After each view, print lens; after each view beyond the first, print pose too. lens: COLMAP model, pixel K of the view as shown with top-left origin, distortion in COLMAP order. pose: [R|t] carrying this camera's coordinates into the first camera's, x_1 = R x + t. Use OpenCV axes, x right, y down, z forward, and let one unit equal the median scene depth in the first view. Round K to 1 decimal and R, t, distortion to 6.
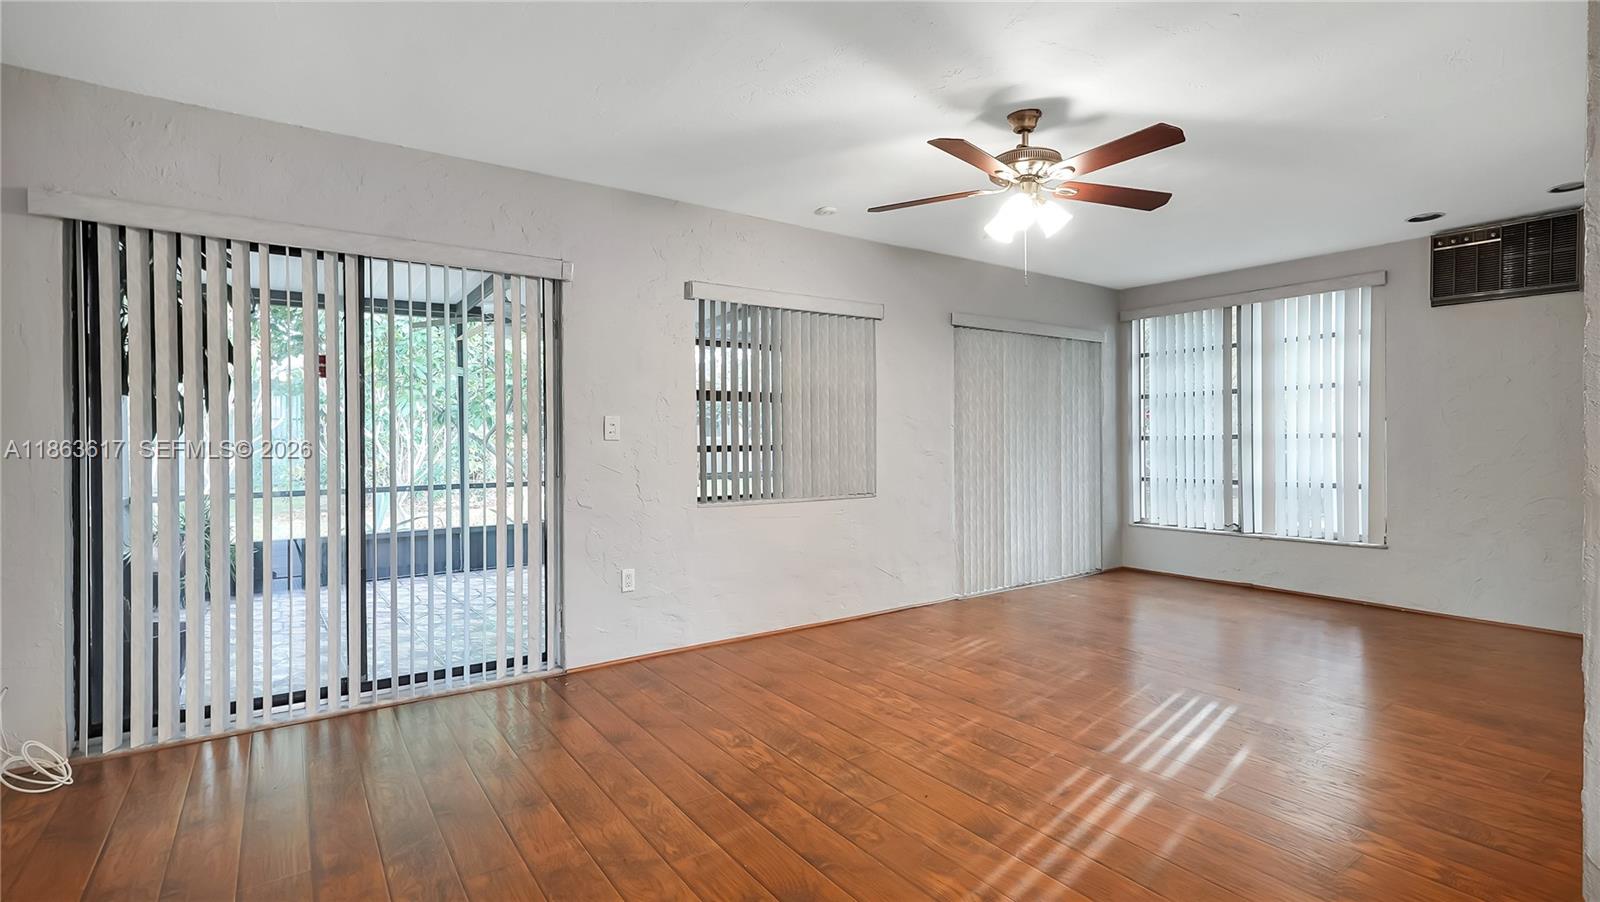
lens RADIAL K [[741.3, 0, 800.0], [0, 741.3, 451.0], [0, 0, 1]] dist [-0.013675, 0.000200]
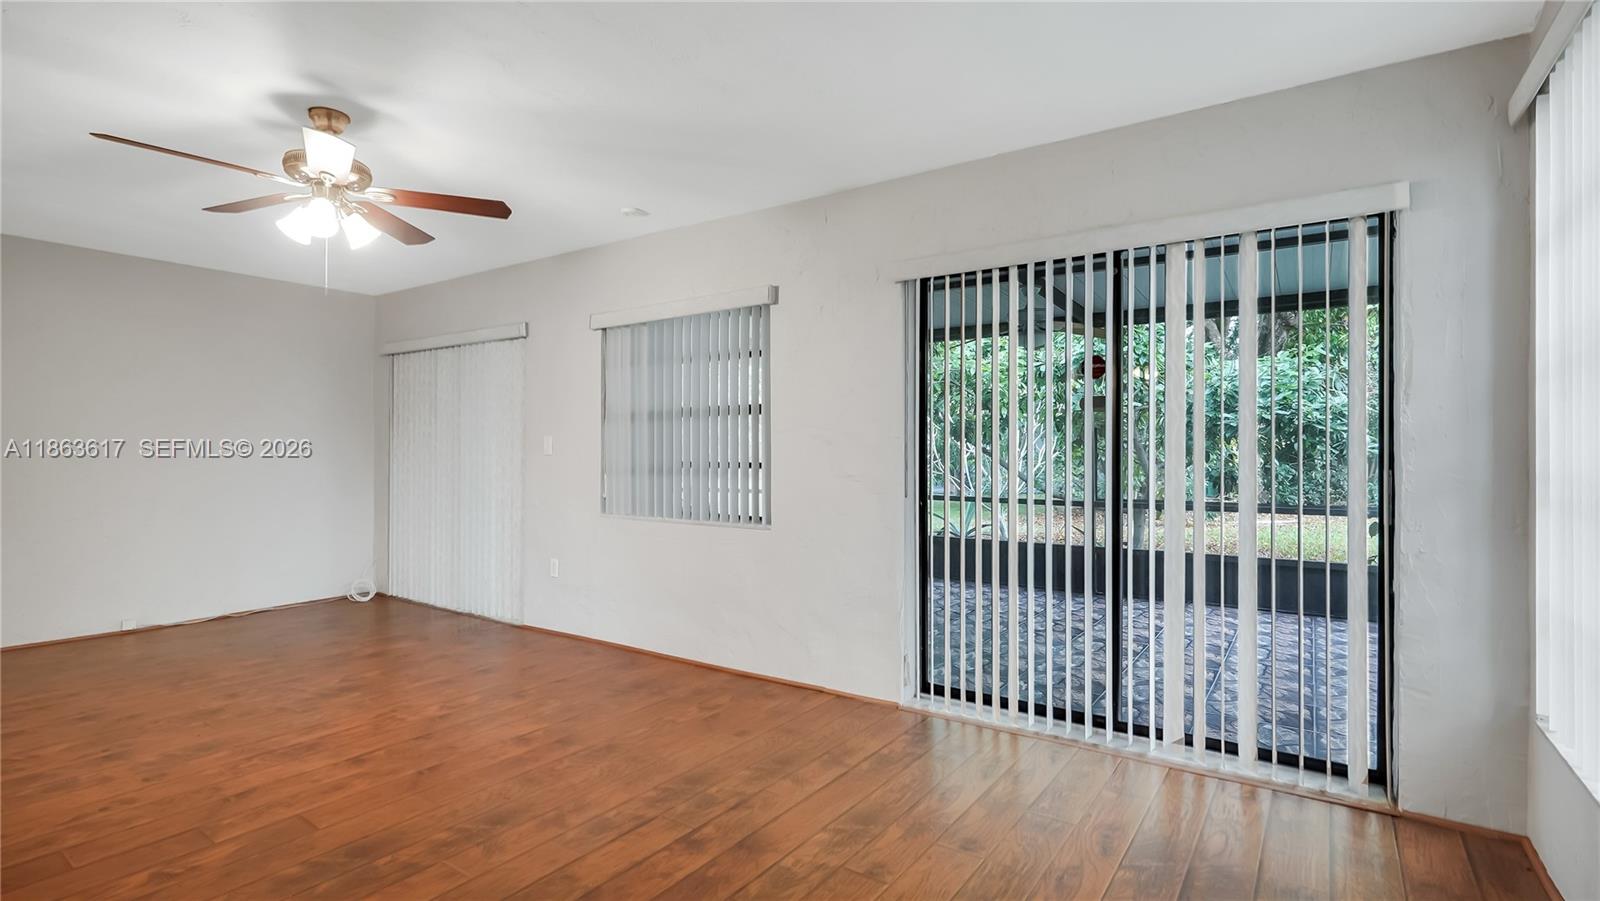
lens RADIAL K [[749.6, 0, 799.8], [0, 749.6, 454.5], [0, 0, 1]] dist [-0.000137, 0.000932]
pose [[0.342560, 0.004939, -0.939483, 0.829307], [-0.016097, 0.999870, -0.000613, -0.016540], [0.939358, 0.015333, 0.342595, 0.727474]]
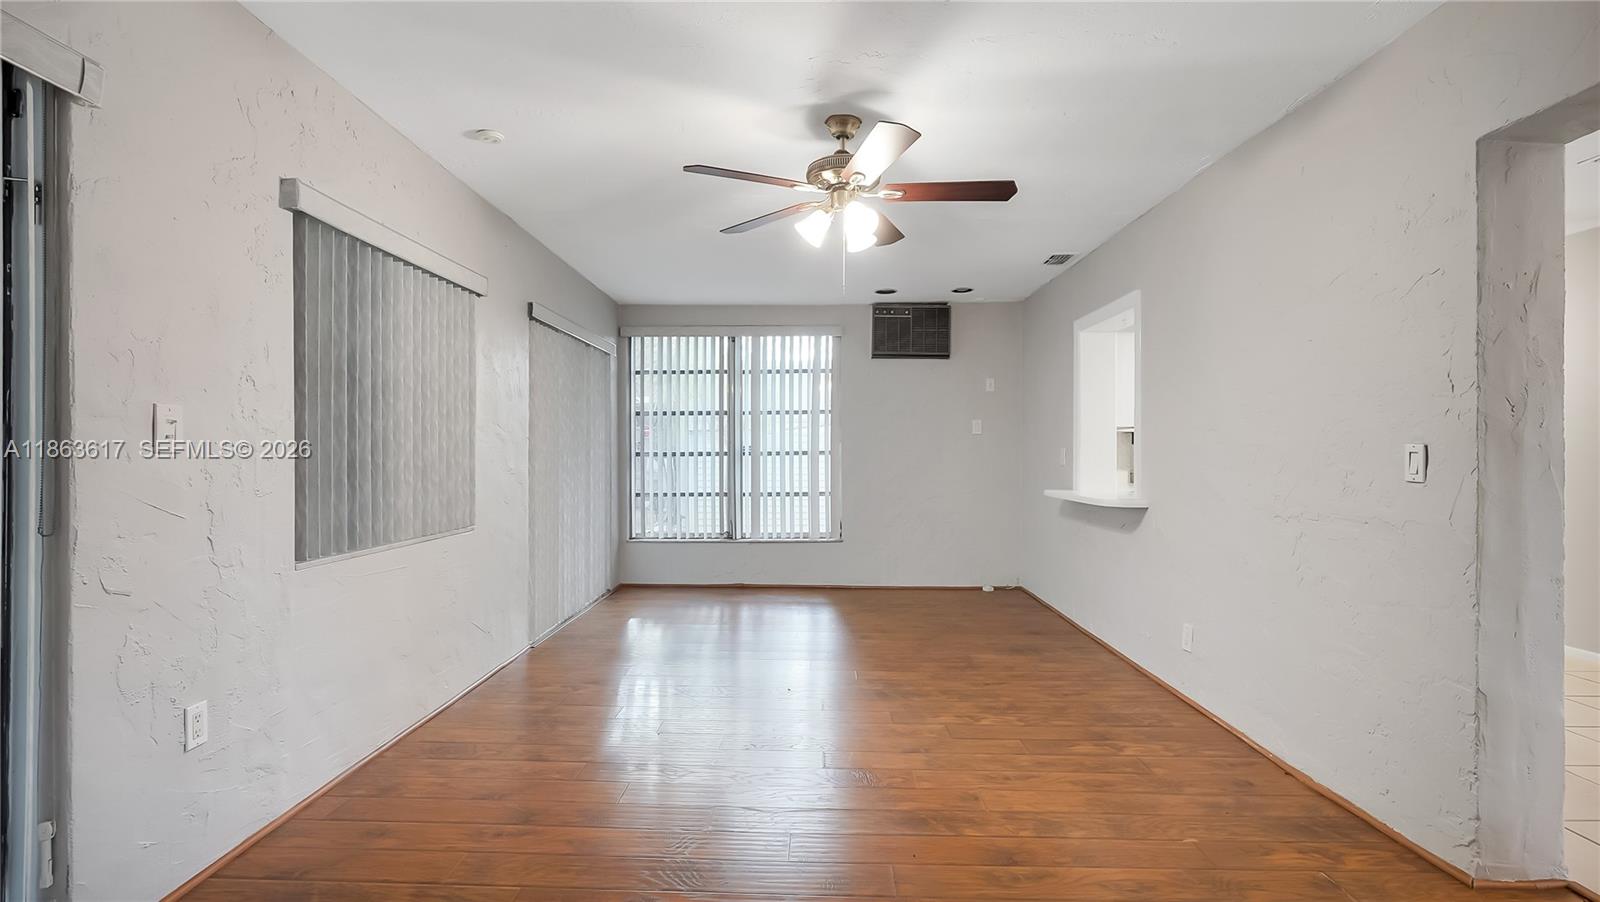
lens RADIAL K [[757.4, 0, 780.1], [0, 757.4, 455.9], [0, 0, 1]] dist [-0.002108, 0.000051]
pose [[0.609450, 0.006234, 0.792800, -0.307836], [0.000853, 0.999963, -0.008518, -0.005885], [-0.792824, 0.005867, 0.609423, 0.272857]]
